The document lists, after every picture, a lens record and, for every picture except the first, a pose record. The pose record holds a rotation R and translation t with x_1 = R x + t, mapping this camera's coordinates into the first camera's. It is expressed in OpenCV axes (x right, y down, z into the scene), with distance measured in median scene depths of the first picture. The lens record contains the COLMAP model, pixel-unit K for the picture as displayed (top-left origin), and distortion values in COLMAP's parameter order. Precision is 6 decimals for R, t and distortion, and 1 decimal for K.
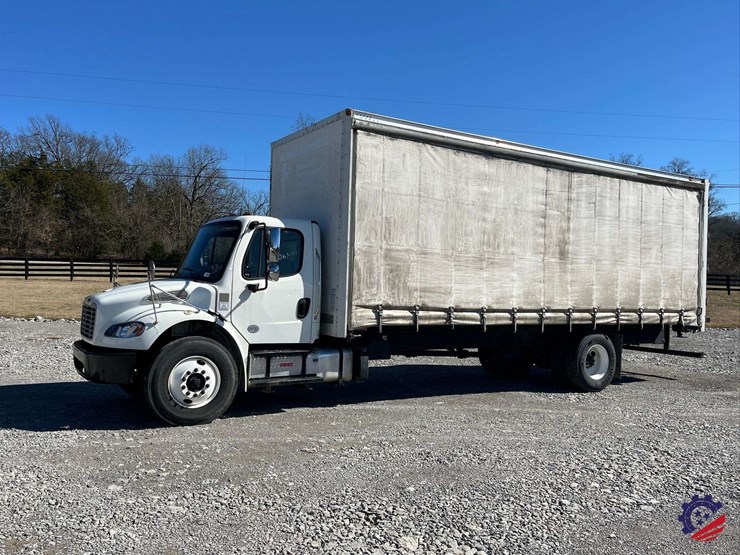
lens RADIAL K [[655.7, 0, 377.2], [0, 655.7, 279.4], [0, 0, 1]] dist [0.136642, -0.299978]
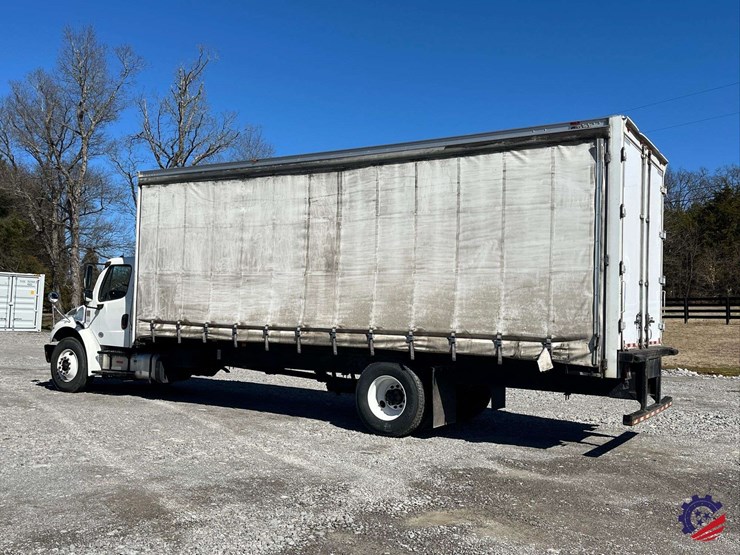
lens RADIAL K [[697.0, 0, 369.2], [0, 697.0, 287.7], [0, 0, 1]] dist [0.150900, -0.419507]
pose [[0.433973, -0.052761, -0.899380, 1.288345], [-0.007337, 0.998044, -0.062089, 0.054468], [0.900896, 0.033544, 0.432737, 0.734074]]
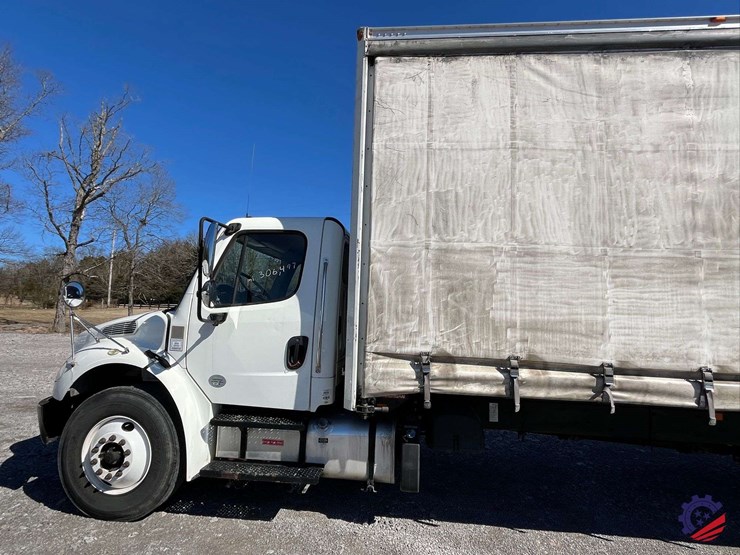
lens RADIAL K [[390.8, 0, 370.0], [0, 390.8, 277.5], [0, 0, 1]] dist [-0.000236, 0.000443]
pose [[0.779505, -0.067453, -0.622754, 0.158718], [-0.004883, 0.993501, -0.113722, 0.013098], [0.626377, 0.091687, 0.774109, 0.671518]]
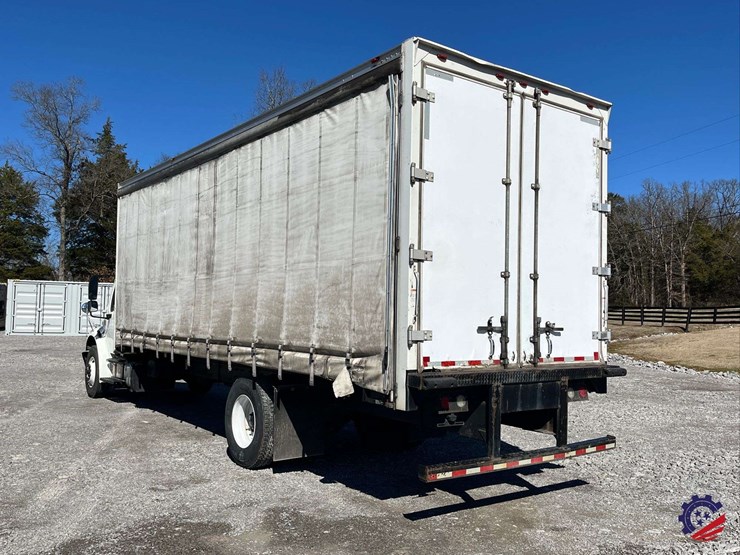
lens RADIAL K [[660.3, 0, 370.0], [0, 660.3, 288.0], [0, 0, 1]] dist [0.056007, -0.002504]
pose [[0.071868, -0.070216, -0.994940, 1.211531], [-0.006658, 0.997463, -0.070875, 0.044926], [0.997392, 0.011718, 0.071218, 1.286840]]
